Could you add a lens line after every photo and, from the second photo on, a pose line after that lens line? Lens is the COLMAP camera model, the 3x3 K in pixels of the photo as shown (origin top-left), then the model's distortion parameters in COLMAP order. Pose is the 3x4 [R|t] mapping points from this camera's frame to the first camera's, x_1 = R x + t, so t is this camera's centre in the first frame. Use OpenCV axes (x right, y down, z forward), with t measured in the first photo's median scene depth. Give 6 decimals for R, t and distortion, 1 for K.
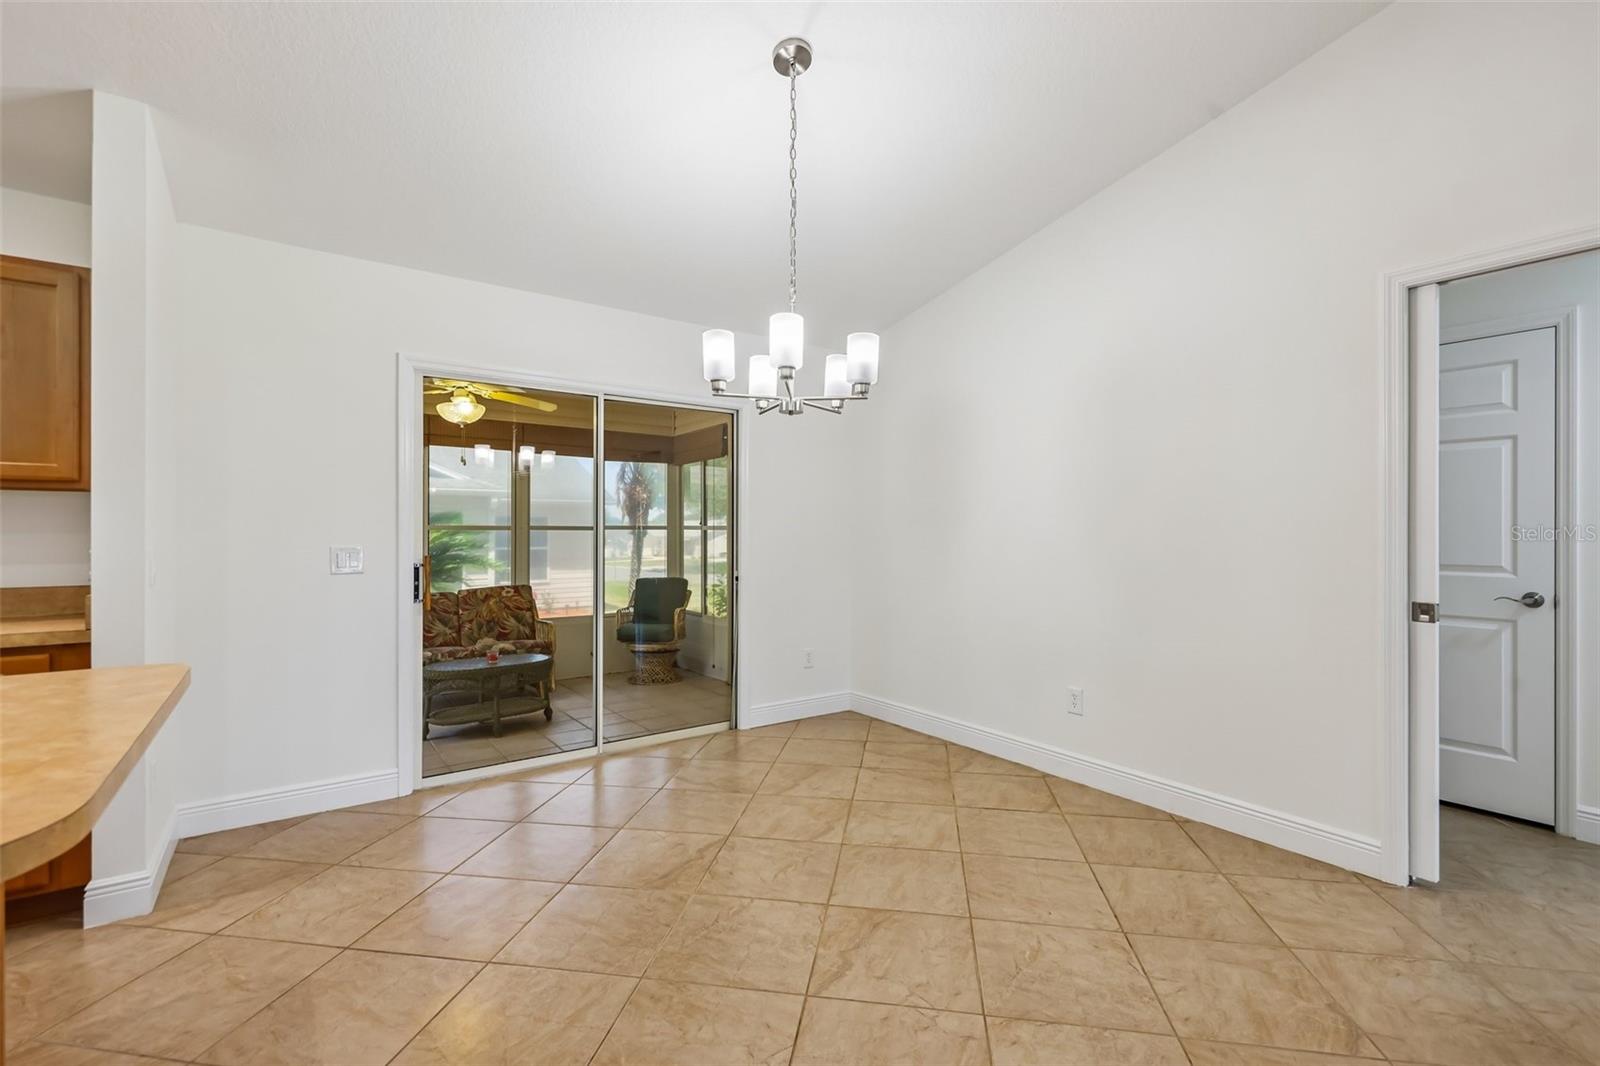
lens RADIAL K [[706.1, 0, 800.0], [0, 706.1, 533.0], [0, 0, 1]] dist [0.002822, 0.000487]
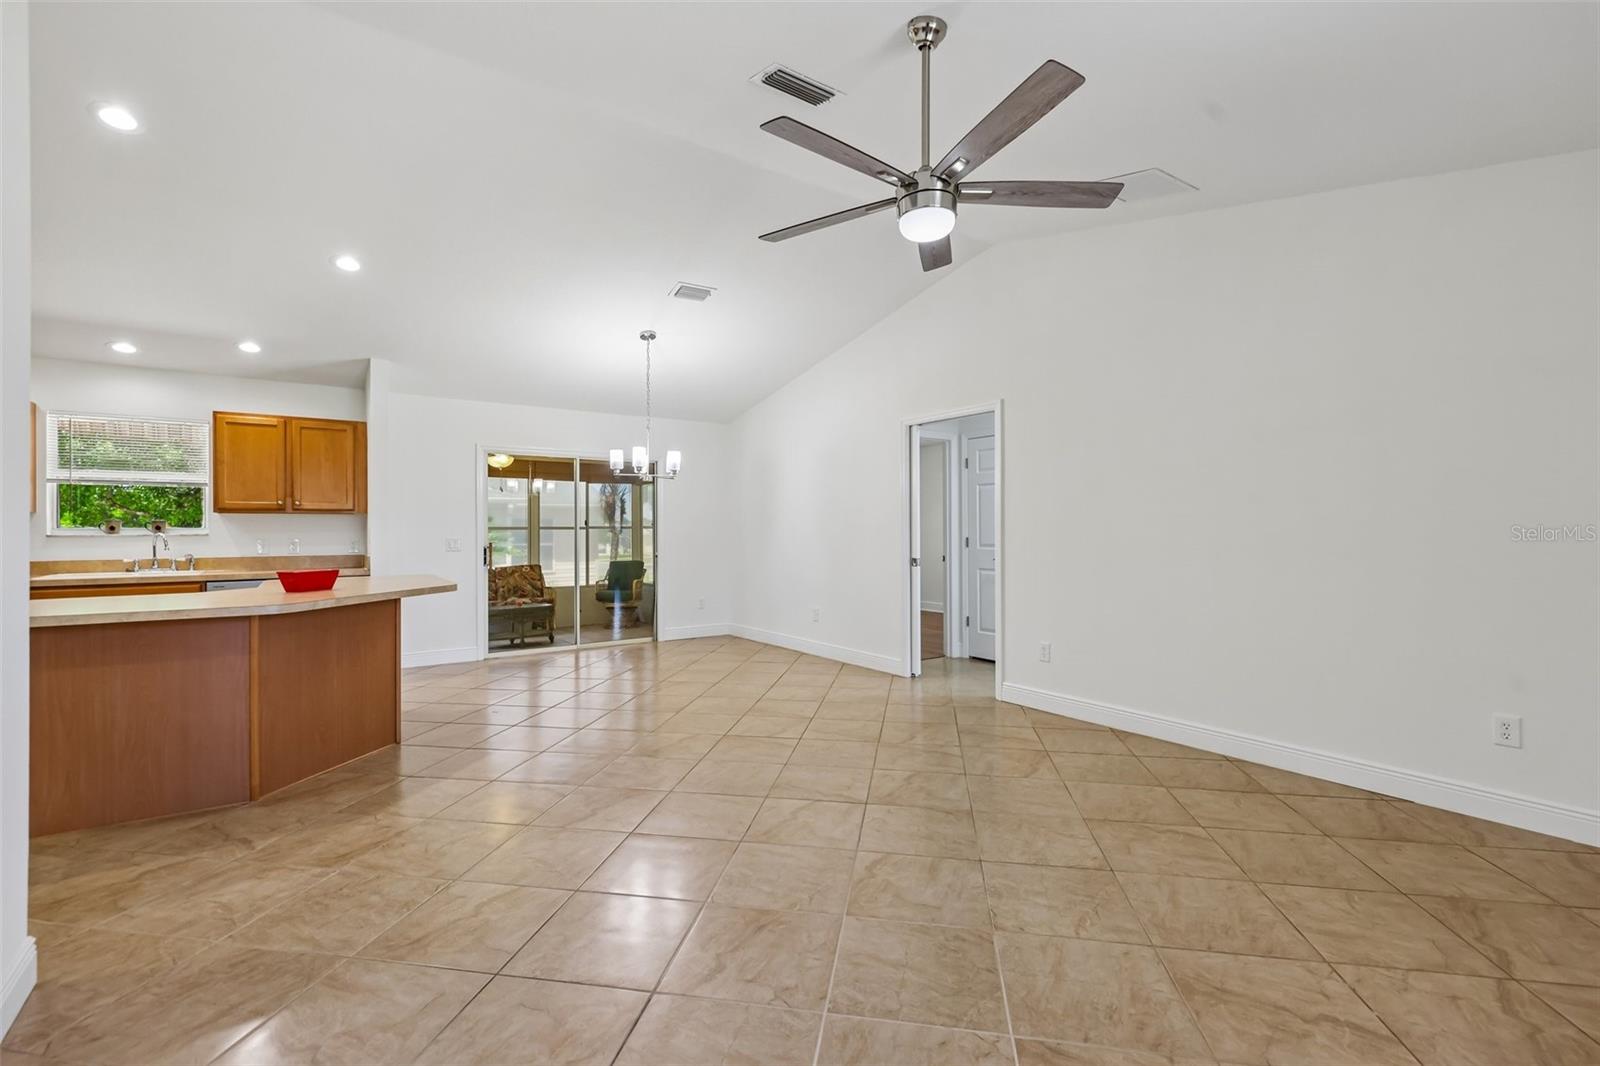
lens RADIAL K [[706.1, 0, 800.0], [0, 706.1, 533.0], [0, 0, 1]] dist [0.002822, 0.000487]
pose [[0.999948, -0.004782, -0.008968, 0.243030], [0.004810, 0.999983, 0.003170, 0.001796], [0.008953, -0.003213, 0.999955, -0.653579]]
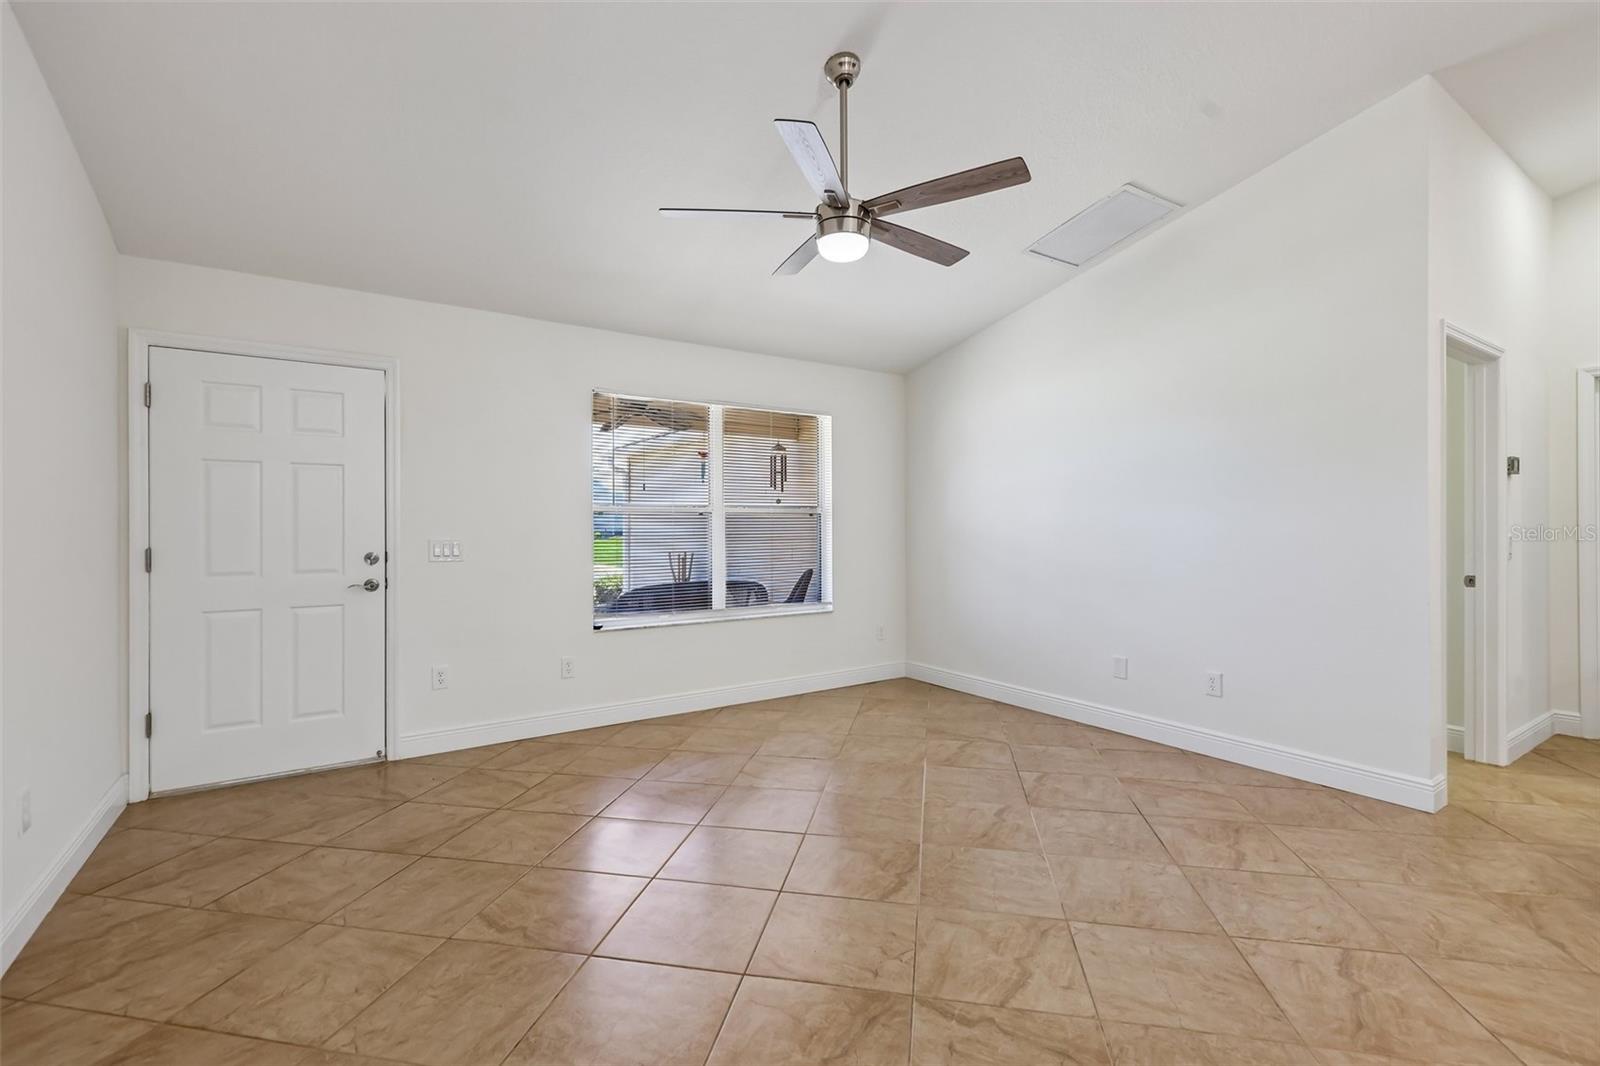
lens RADIAL K [[706.1, 0, 800.0], [0, 706.1, 533.0], [0, 0, 1]] dist [0.002822, 0.000487]
pose [[-0.999518, 0.001326, 0.031020, 0.339334], [0.001577, 0.999966, 0.008068, 0.000520], [-0.031008, 0.008113, -0.999486, 0.311068]]
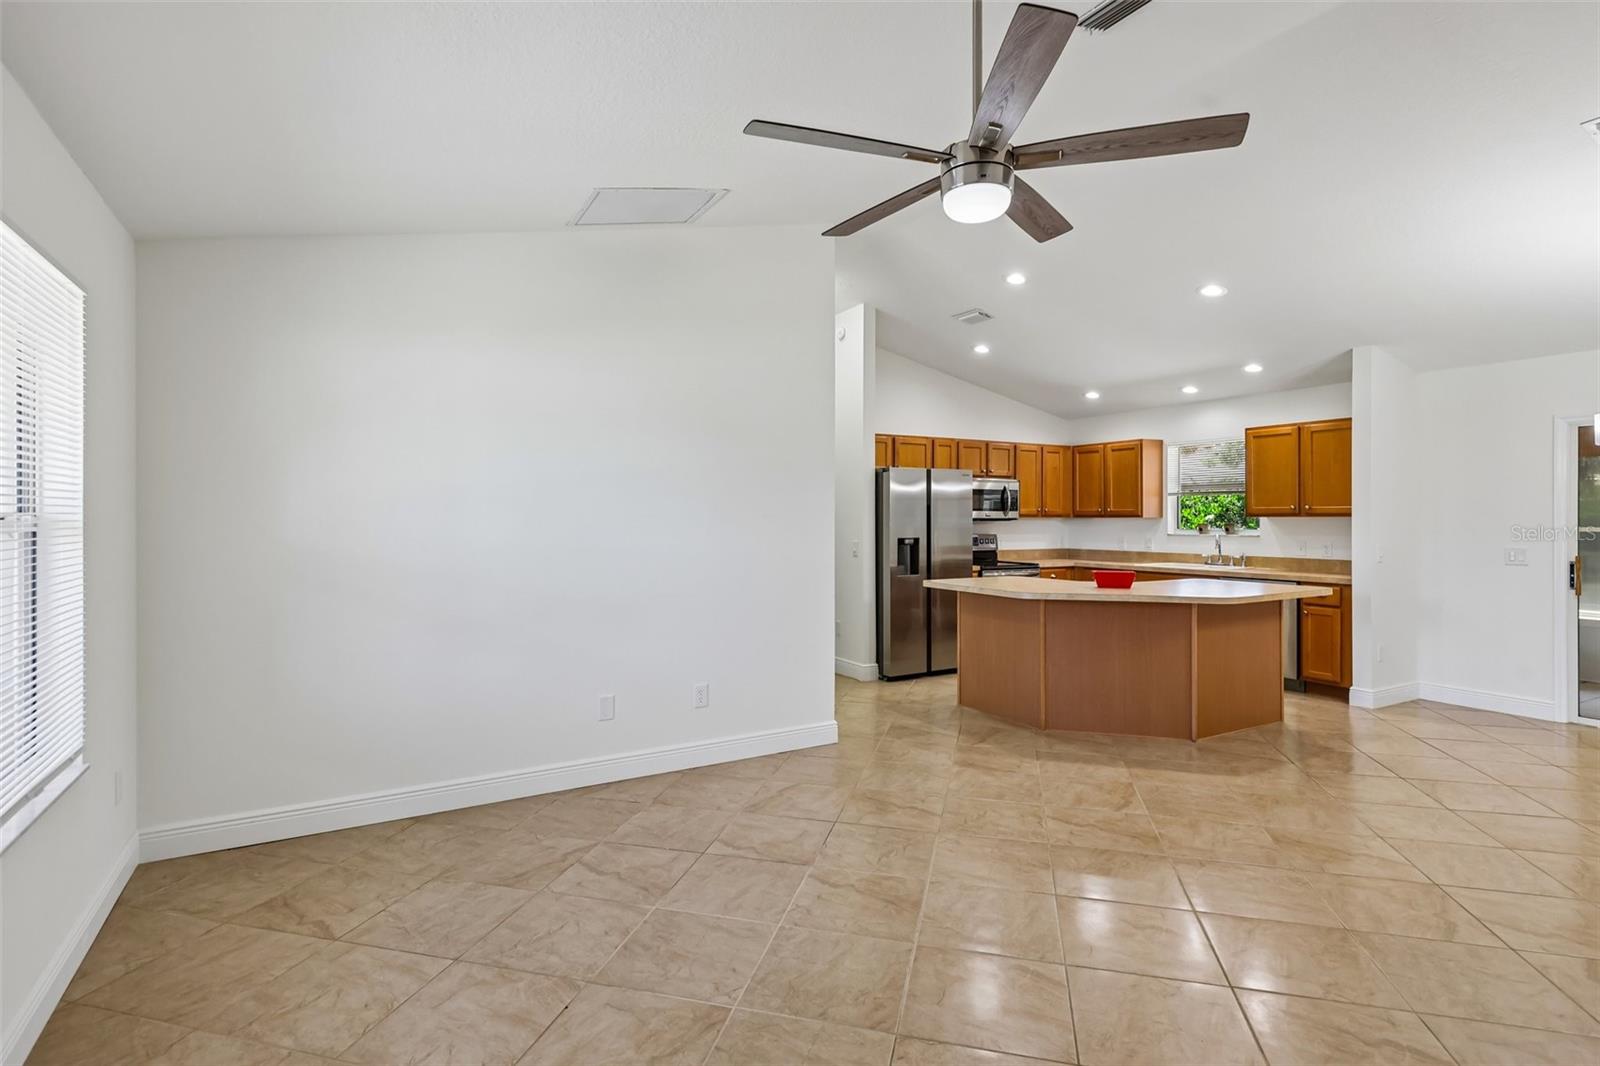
lens RADIAL K [[785.8, 0, 795.7], [0, 785.8, 520.0], [0, 0, 1]] dist [0.022541, -0.008563]
pose [[-0.096134, 0.001971, -0.995366, 0.762976], [-0.000252, 0.999998, 0.002005, -0.026880], [0.995368, 0.000444, -0.096133, -0.247436]]
